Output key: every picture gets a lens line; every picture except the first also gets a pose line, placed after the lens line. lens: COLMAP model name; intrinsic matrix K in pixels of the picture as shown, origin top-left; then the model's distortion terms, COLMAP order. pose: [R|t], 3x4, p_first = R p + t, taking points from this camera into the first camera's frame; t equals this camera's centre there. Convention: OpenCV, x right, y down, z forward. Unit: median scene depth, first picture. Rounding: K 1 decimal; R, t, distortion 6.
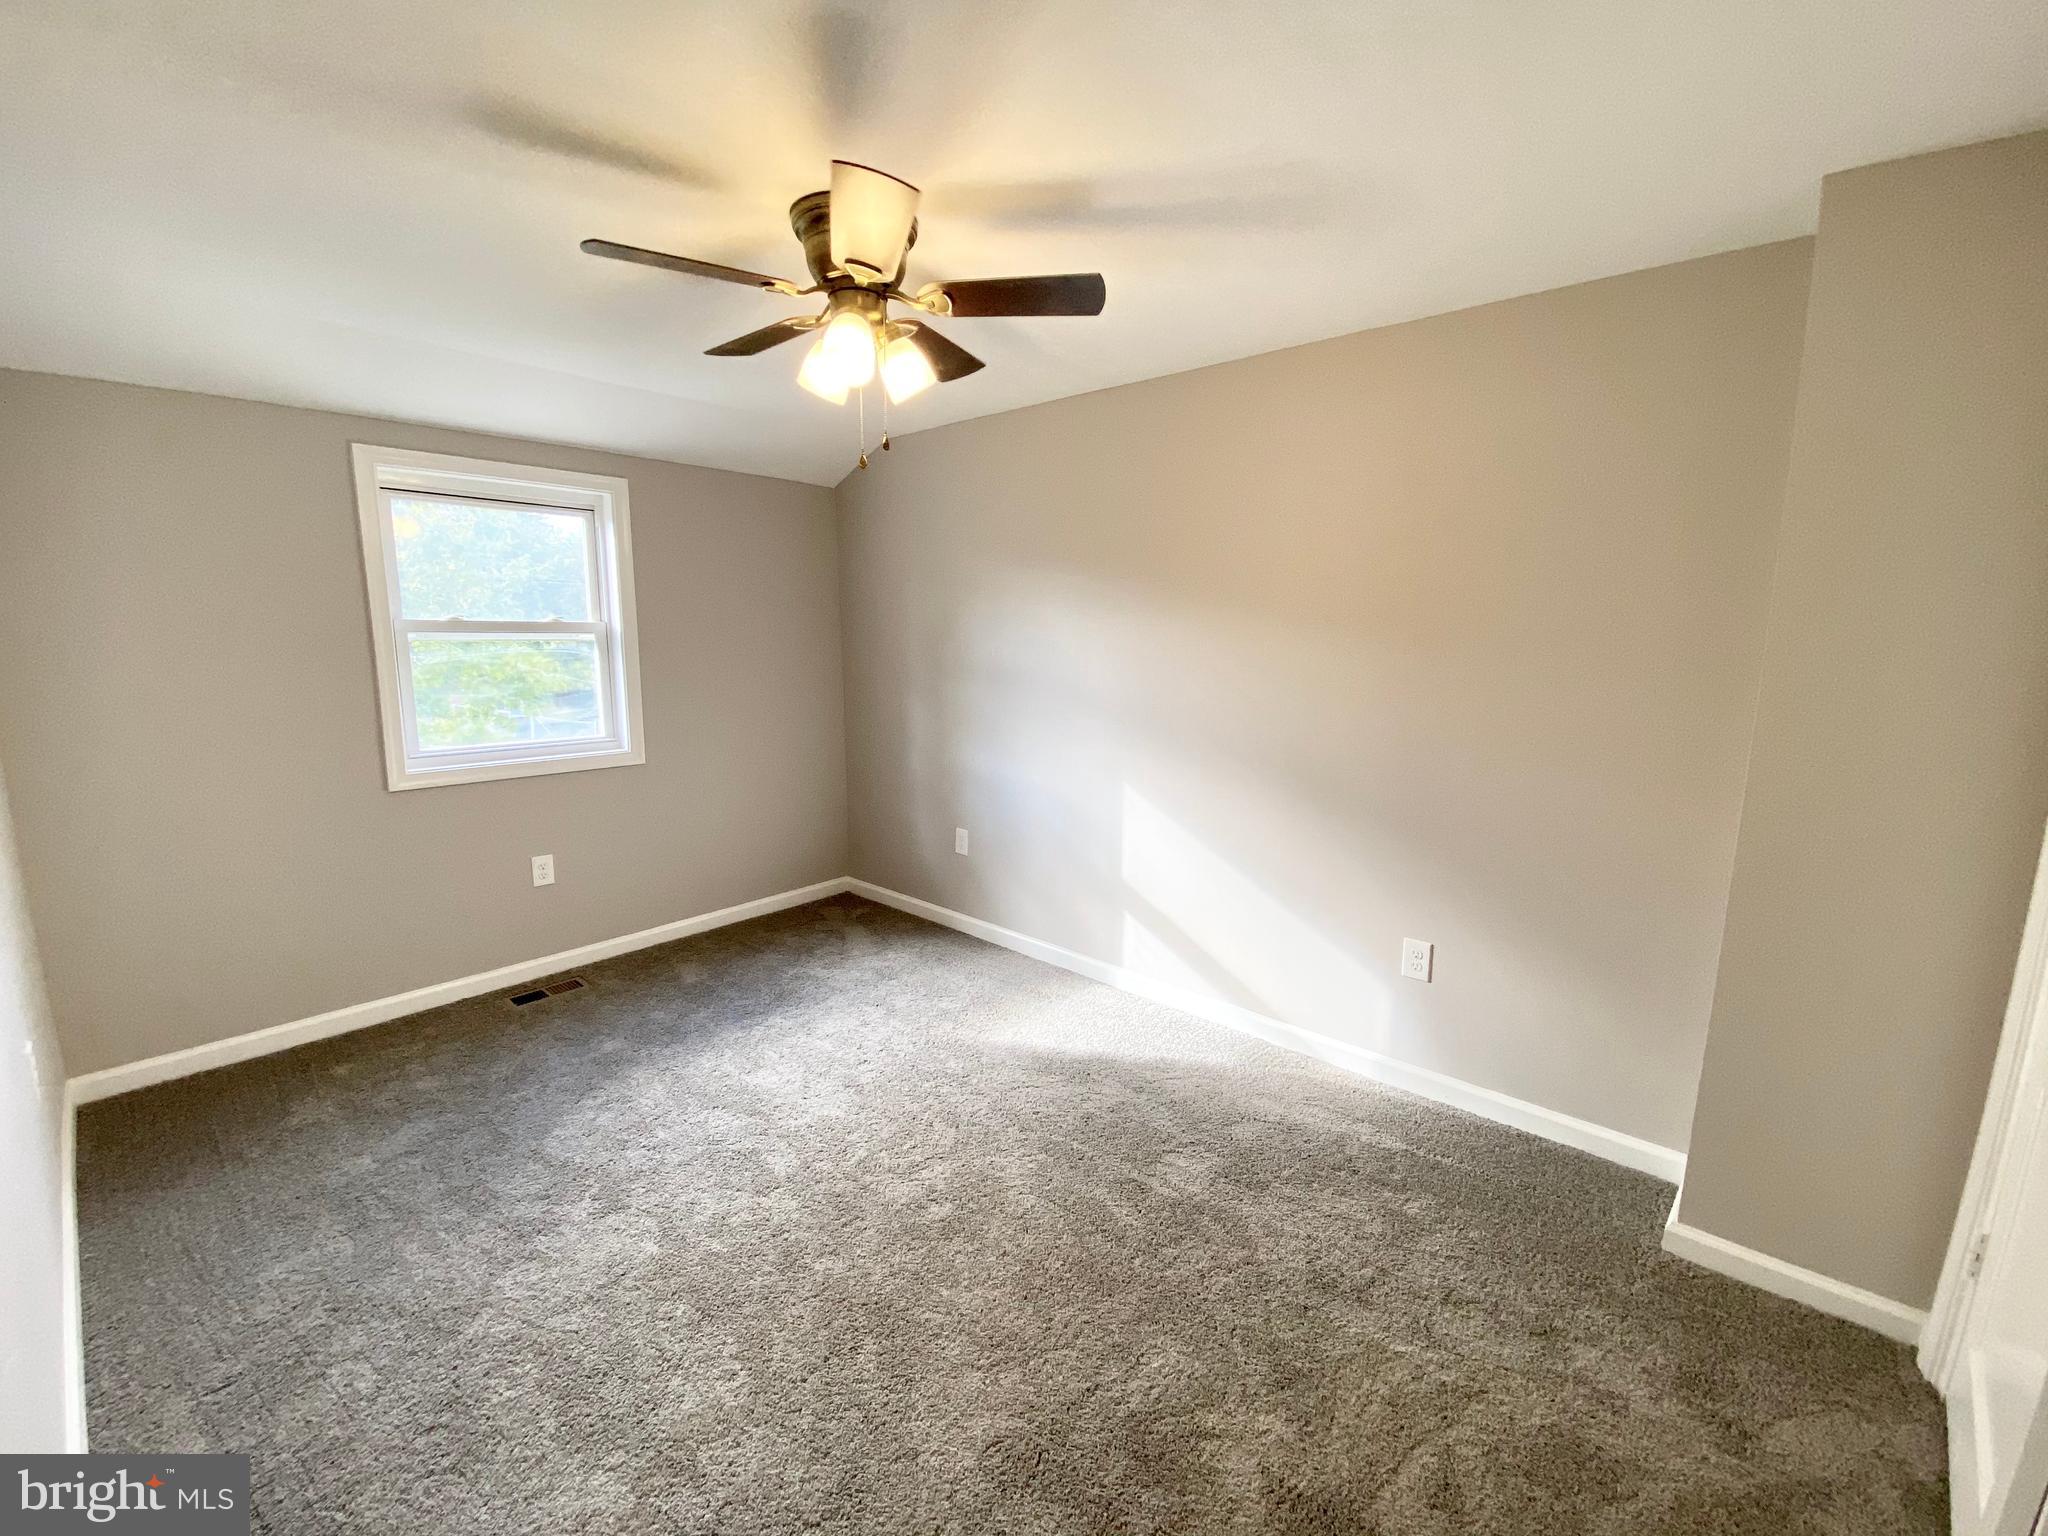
lens RADIAL K [[822.8, 0, 1016.6], [0, 822.8, 762.4], [0, 0, 1]] dist [0.021044, -0.021443]
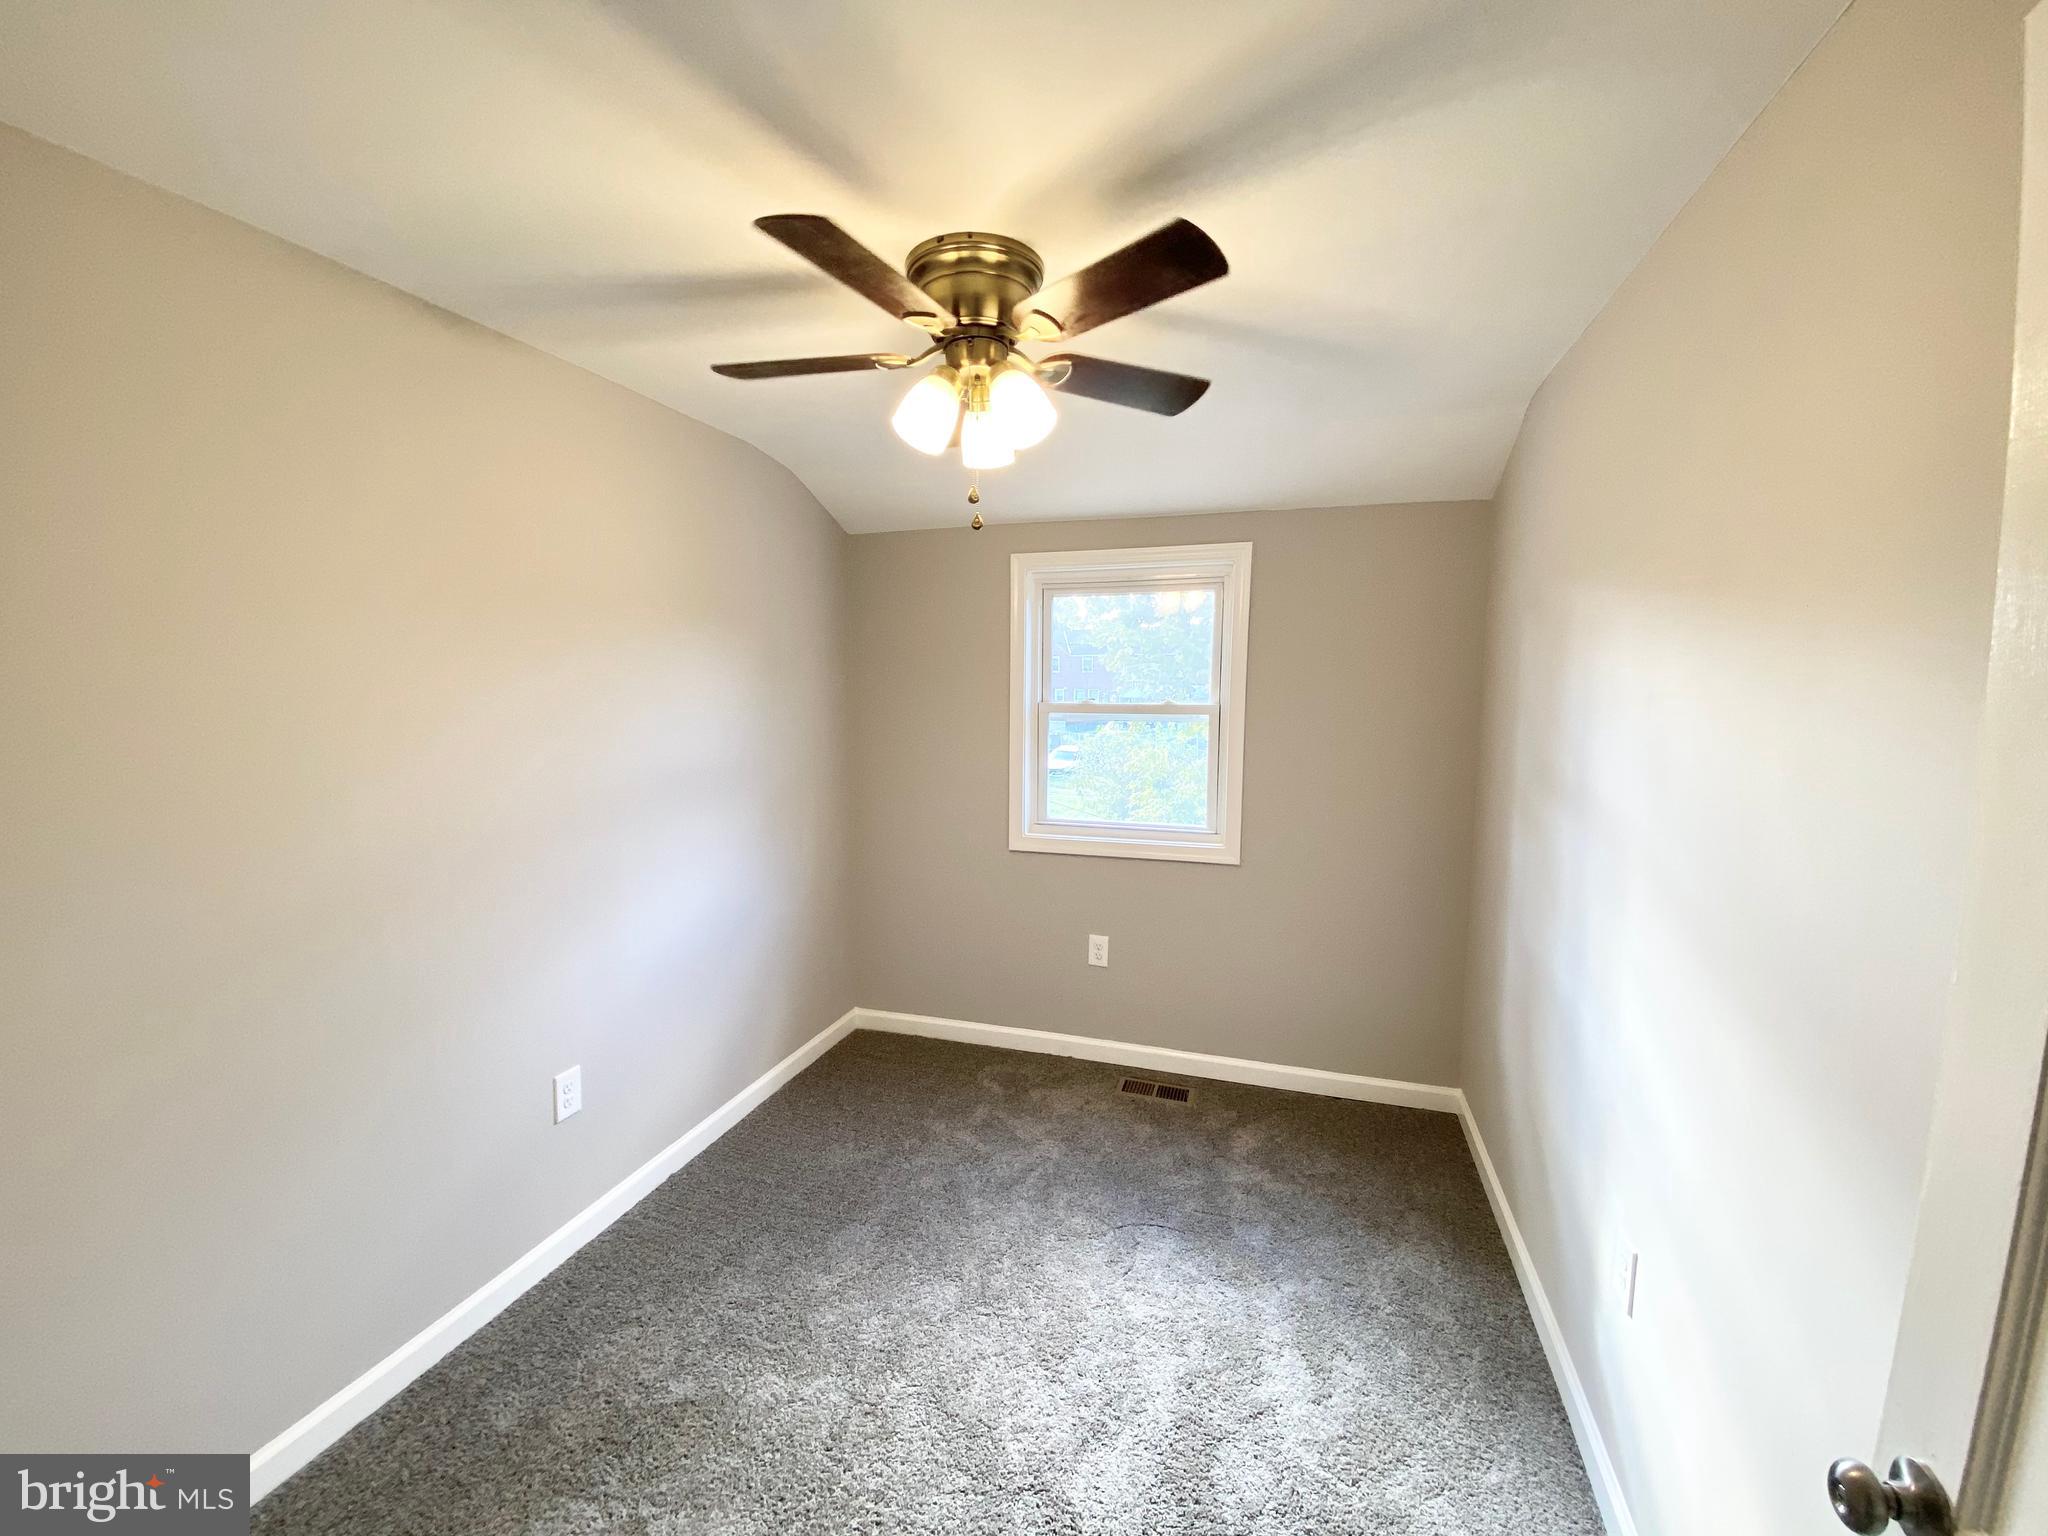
lens RADIAL K [[822.8, 0, 1016.6], [0, 822.8, 762.4], [0, 0, 1]] dist [0.021044, -0.021443]
pose [[0.400654, 0.026994, -0.915832, 0.267089], [-0.165364, 0.985281, -0.043302, -0.028976], [0.901183, 0.168795, 0.399221, 0.486580]]
